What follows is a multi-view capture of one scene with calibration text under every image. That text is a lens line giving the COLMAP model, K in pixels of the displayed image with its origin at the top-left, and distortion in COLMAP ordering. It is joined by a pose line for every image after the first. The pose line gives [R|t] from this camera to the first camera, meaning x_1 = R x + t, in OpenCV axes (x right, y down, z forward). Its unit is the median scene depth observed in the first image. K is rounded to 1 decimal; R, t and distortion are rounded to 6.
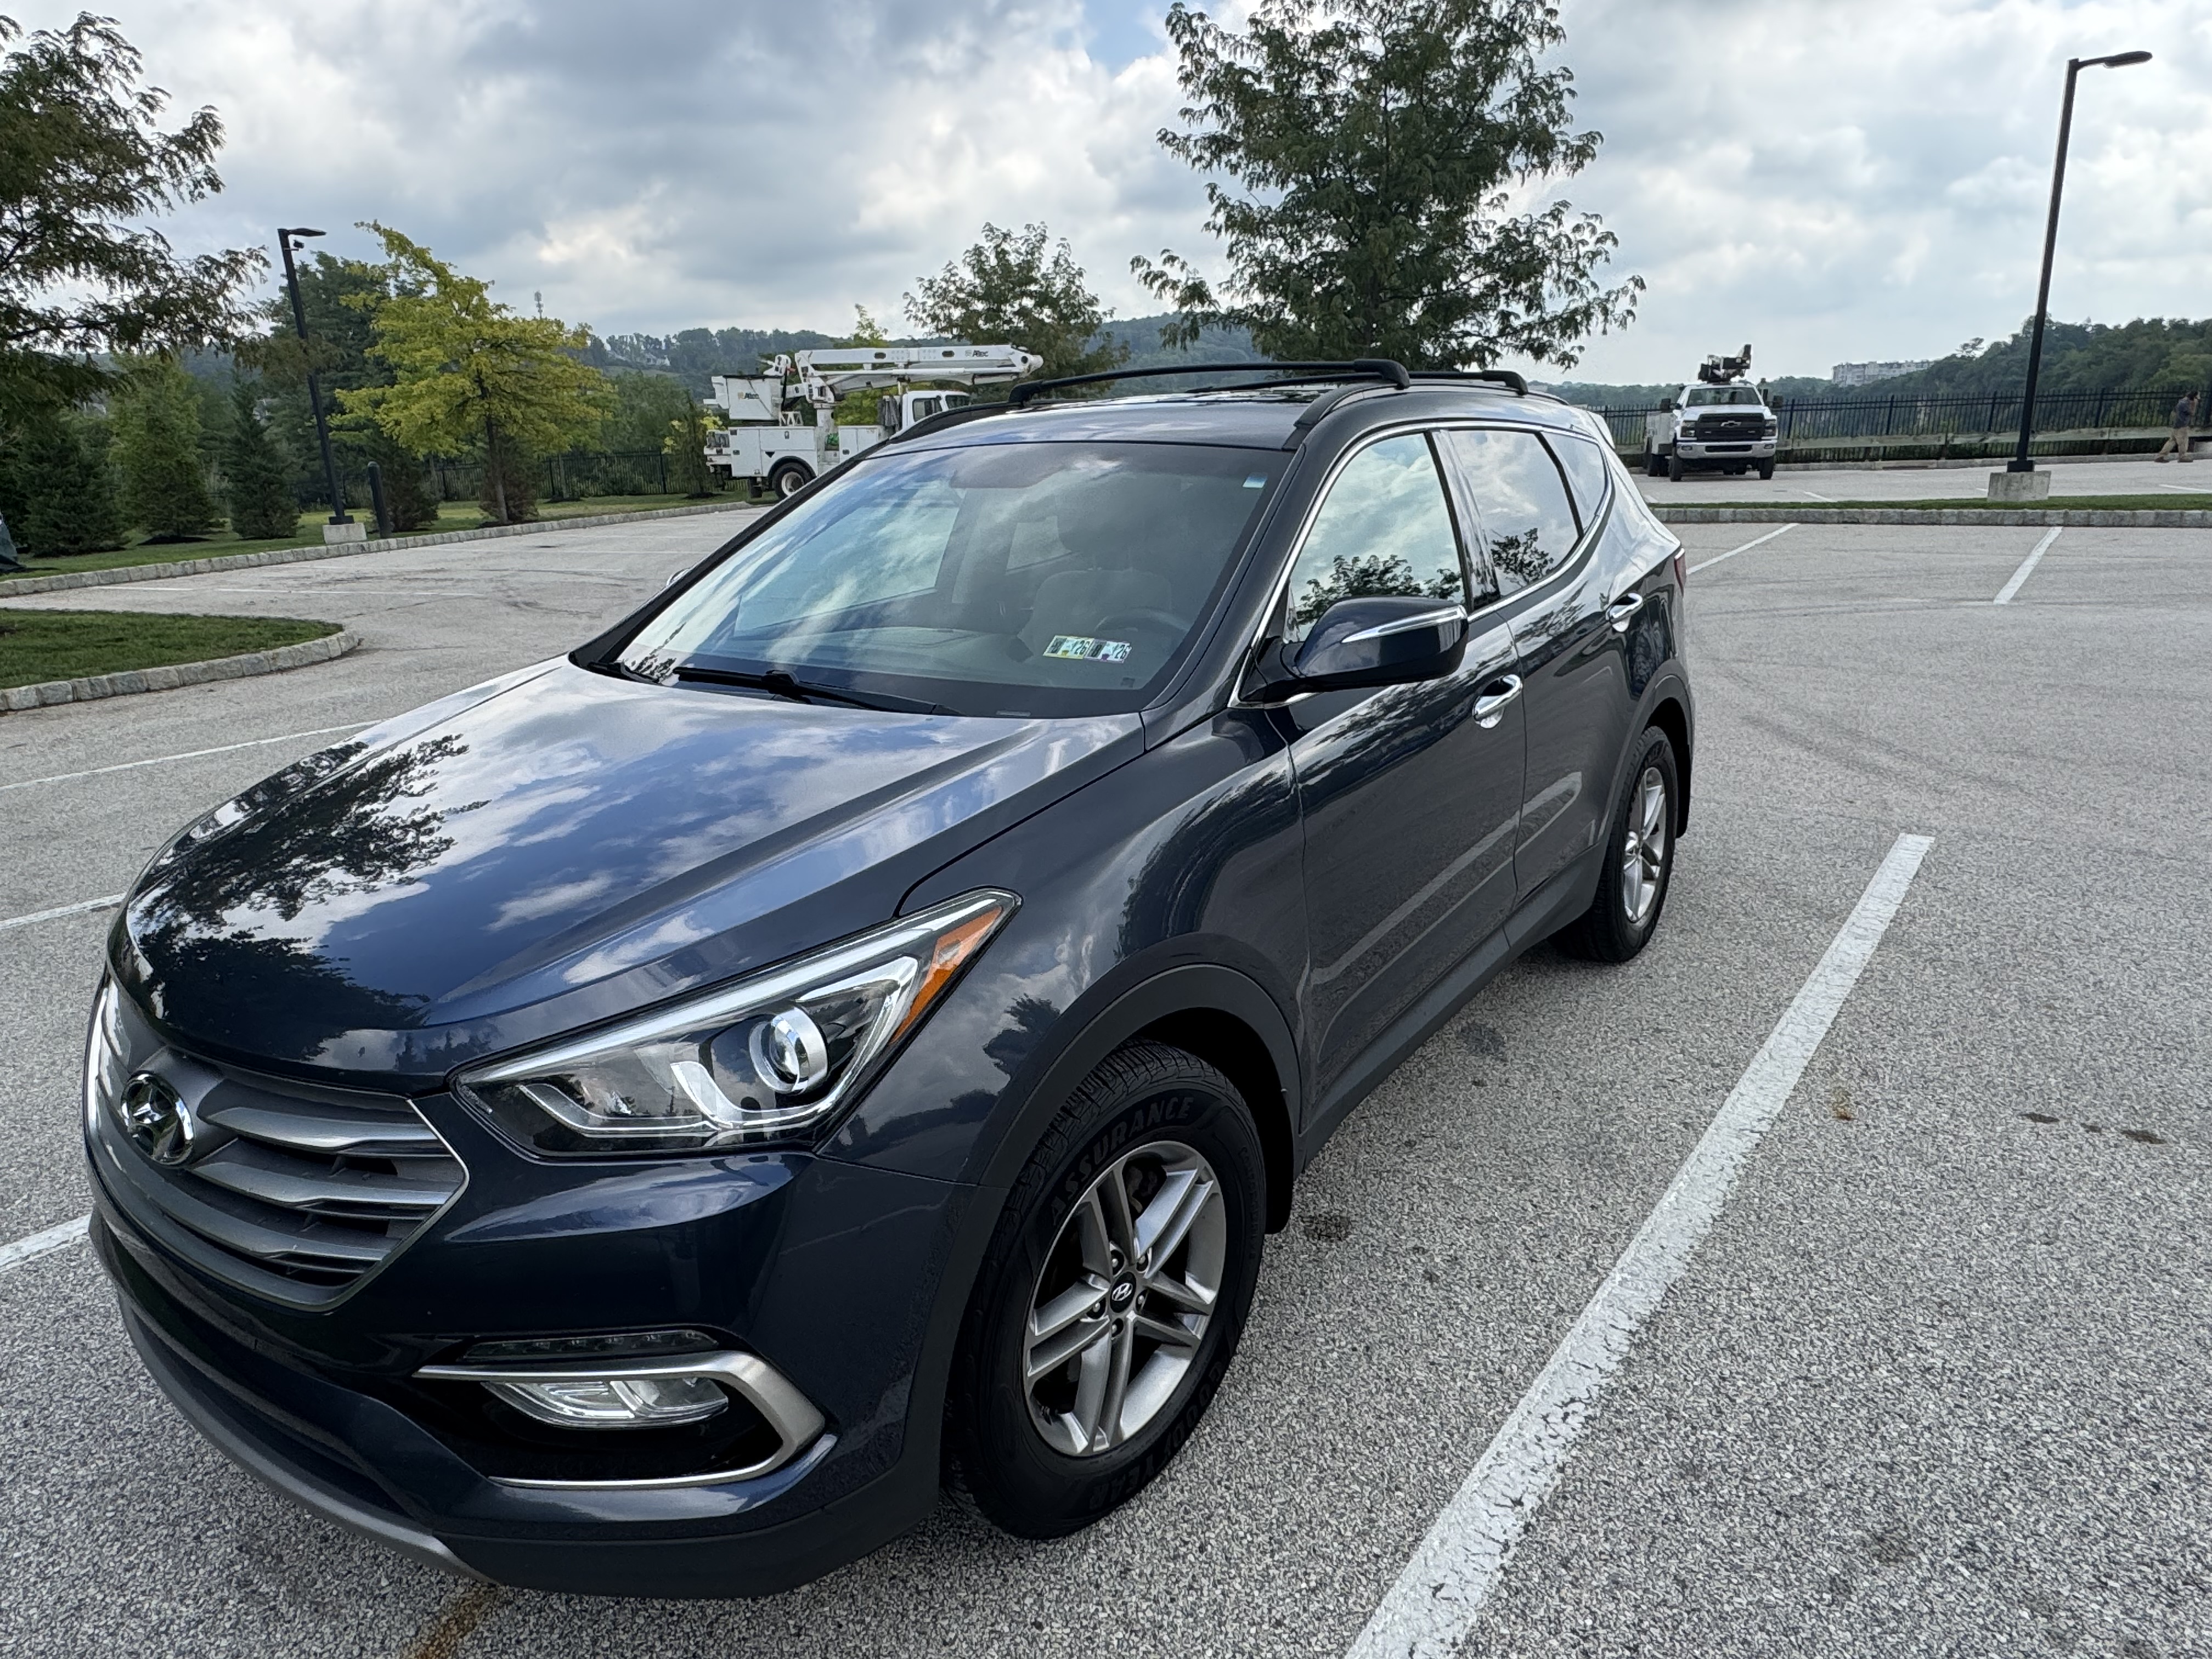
lens RADIAL K [[1385.4, 0, 1099.5], [0, 1385.4, 830.5], [0, 0, 1]] dist [-0.011937, 0.005555]
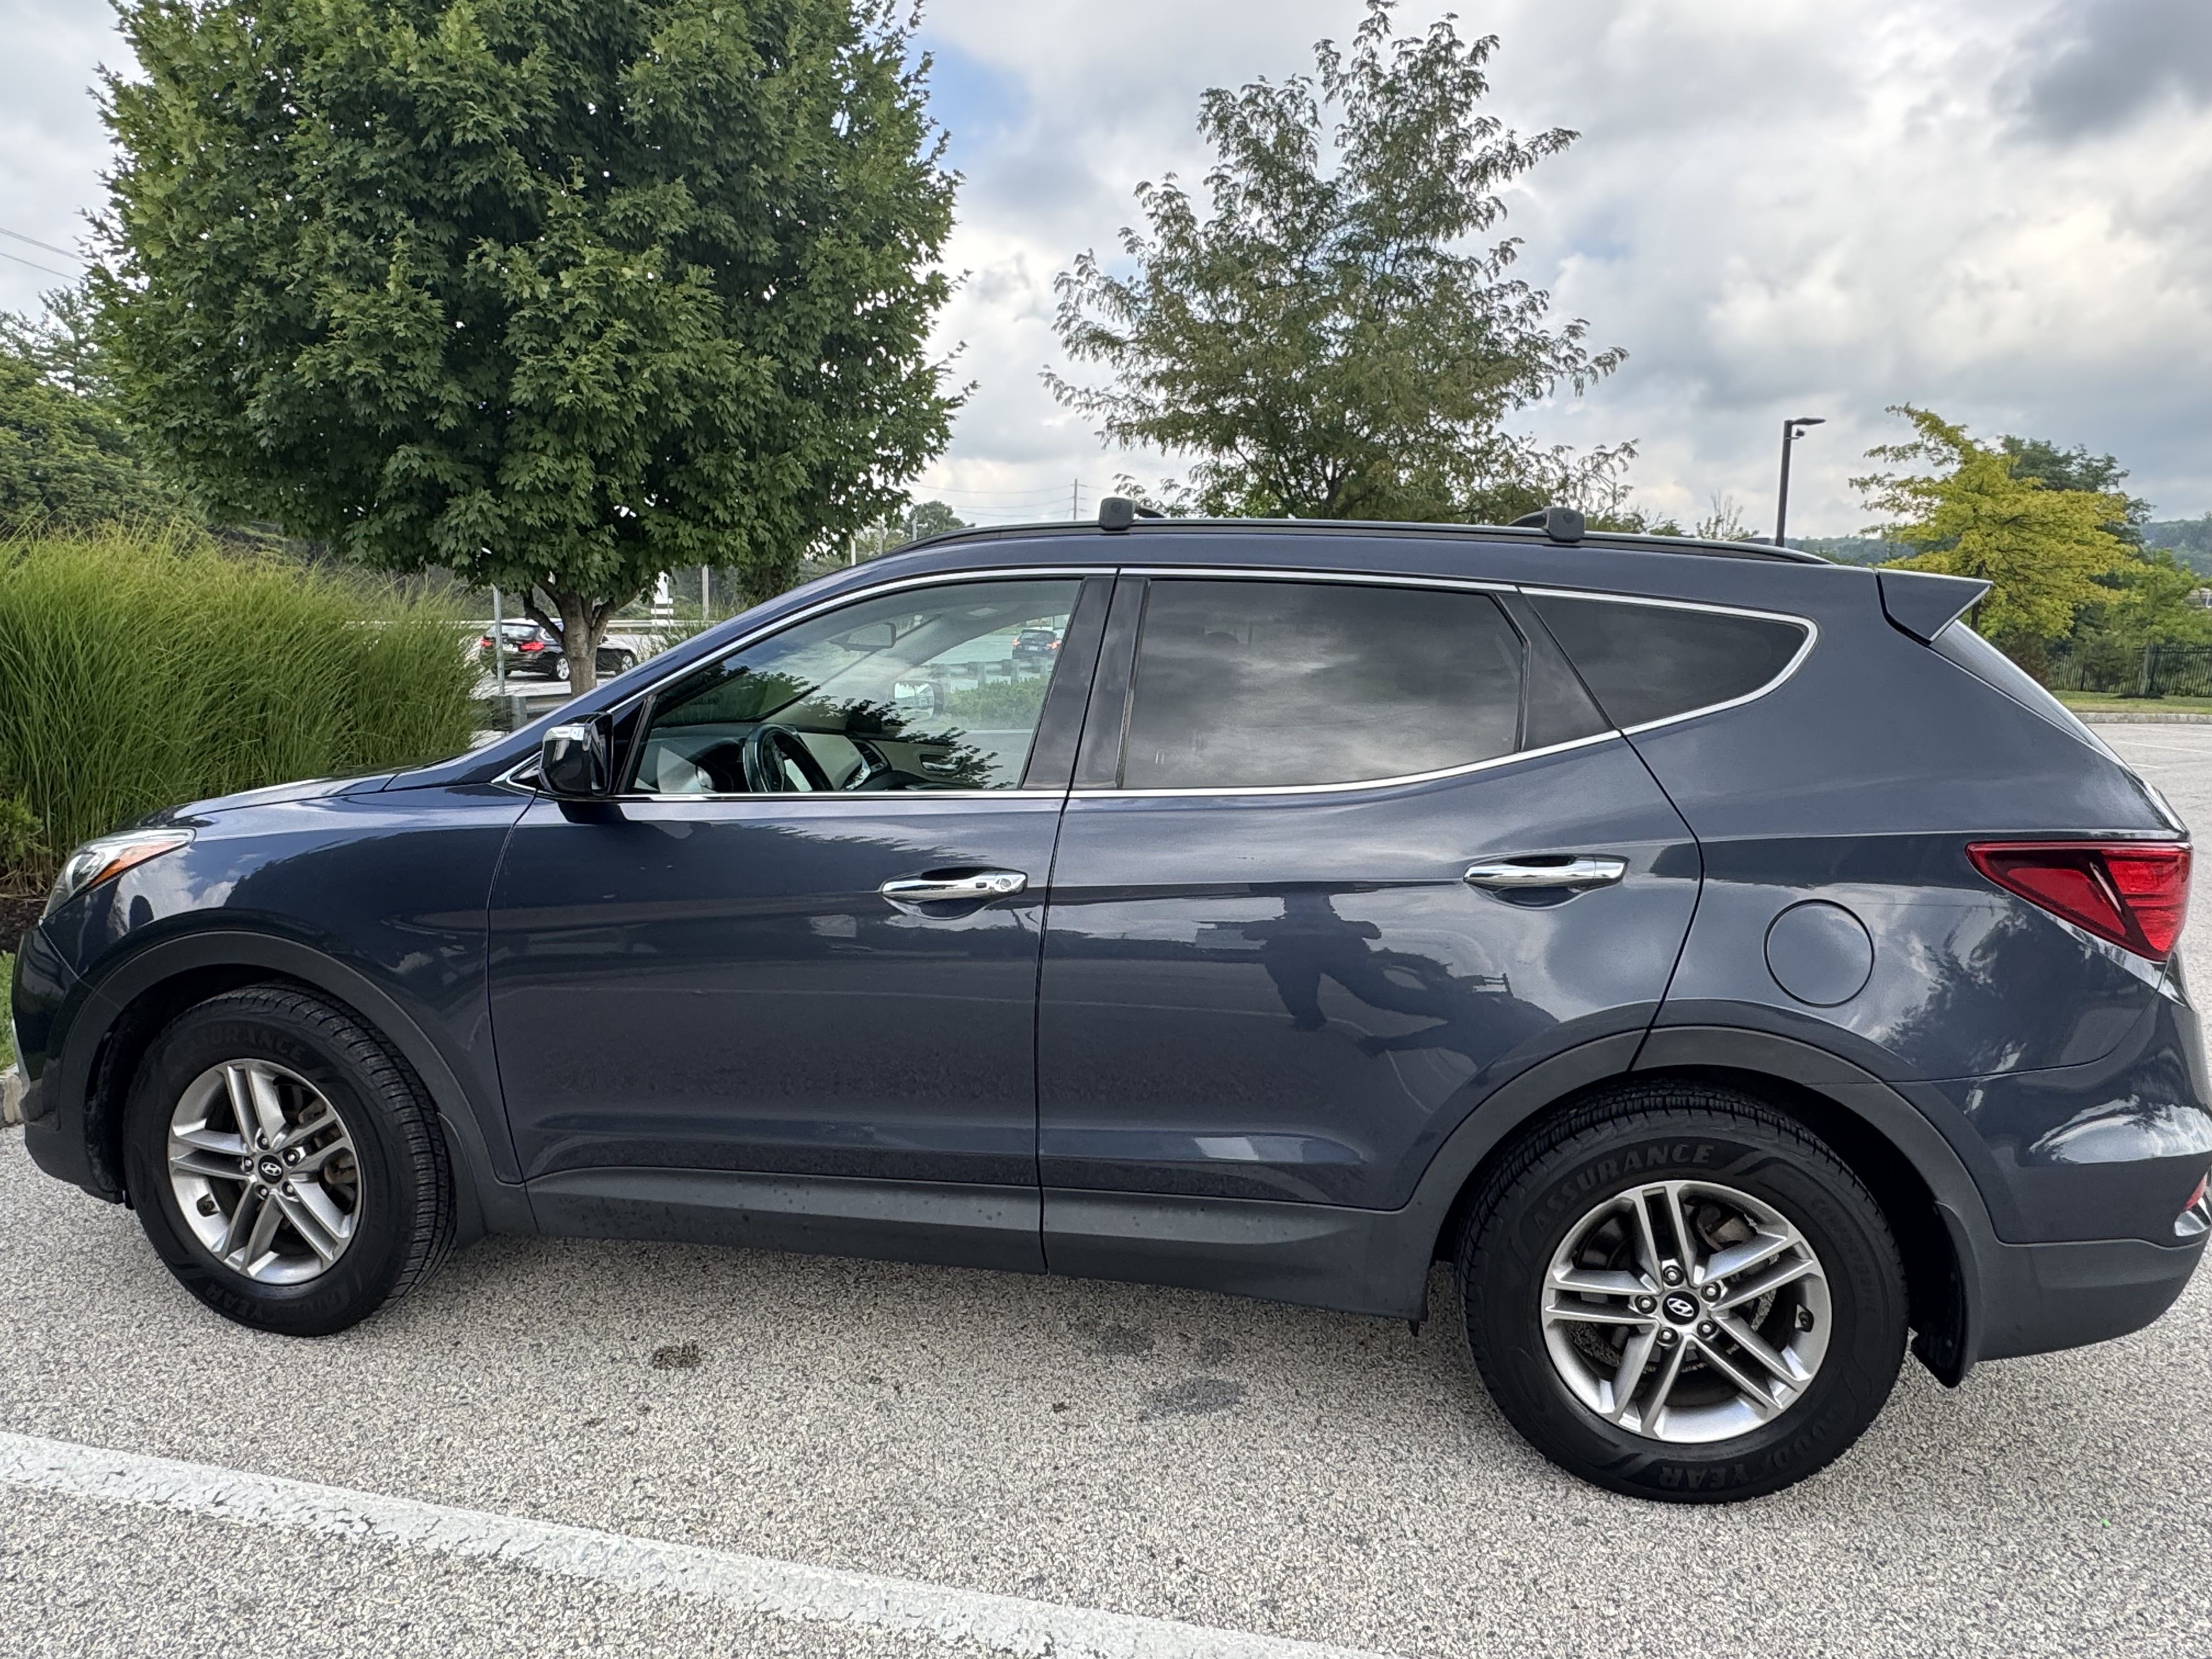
lens RADIAL K [[1385.4, 0, 1099.5], [0, 1385.4, 830.5], [0, 0, 1]] dist [-0.011937, 0.005555]
pose [[0.445347, 0.173451, -0.878397, 1.174433], [-0.281127, 0.958532, 0.046743, -0.215979], [0.850079, 0.226124, 0.475640, 0.755330]]
